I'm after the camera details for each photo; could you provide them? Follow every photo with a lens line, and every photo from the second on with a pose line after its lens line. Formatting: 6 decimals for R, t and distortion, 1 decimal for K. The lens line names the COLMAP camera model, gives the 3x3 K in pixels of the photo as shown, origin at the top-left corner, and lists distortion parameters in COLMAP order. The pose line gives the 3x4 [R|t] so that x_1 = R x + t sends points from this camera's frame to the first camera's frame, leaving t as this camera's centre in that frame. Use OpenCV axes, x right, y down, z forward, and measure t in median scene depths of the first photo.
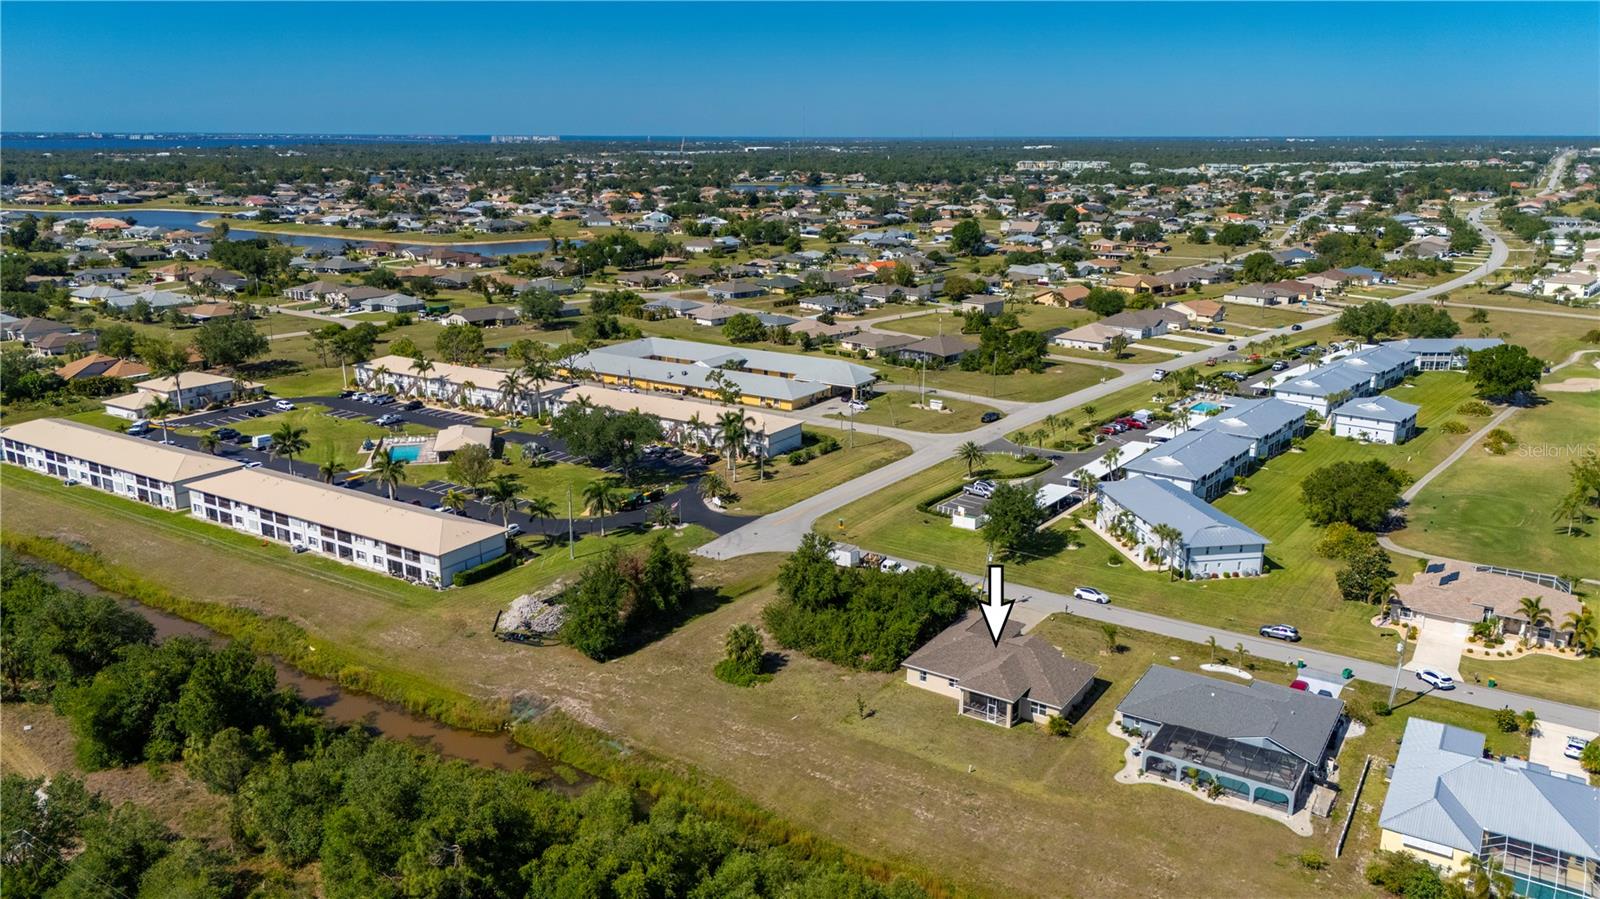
lens RADIAL K [[1203.0, 0, 800.0], [0, 1203.0, 449.5], [0, 0, 1]] dist [0.116546, -0.150984]
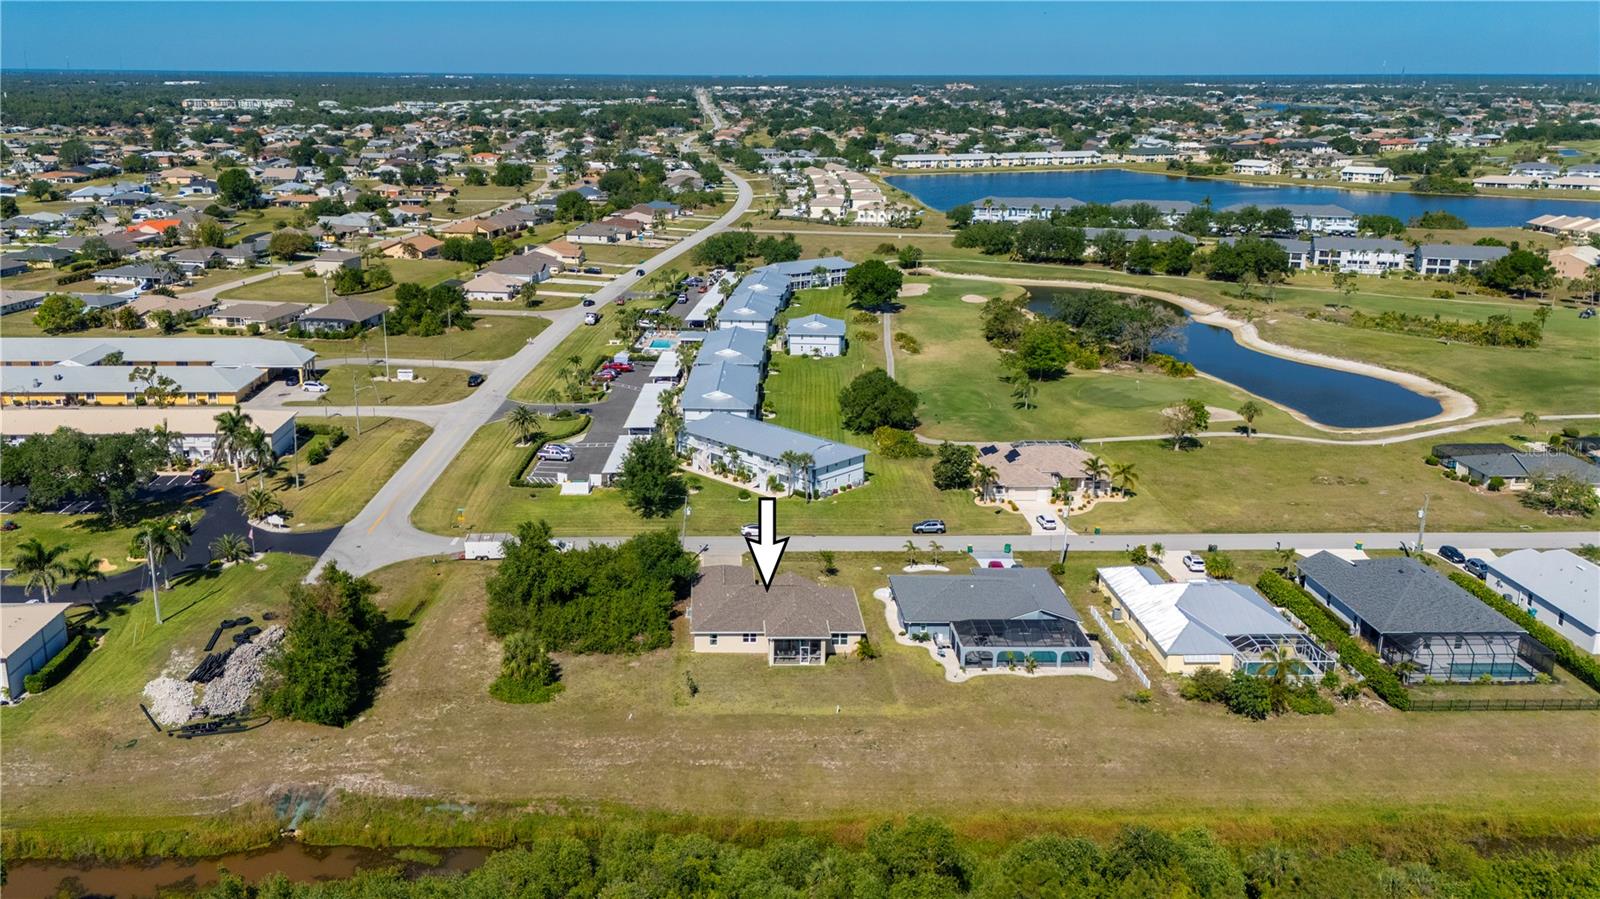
lens RADIAL K [[1274.7, 0, 796.3], [0, 1274.7, 408.4], [0, 0, 1]] dist [0.133768, -0.144312]
pose [[0.827106, -0.146098, 0.542726, -0.265637], [0.144998, 0.988404, 0.045096, -0.021882], [-0.543021, 0.041395, 0.838698, 0.075275]]
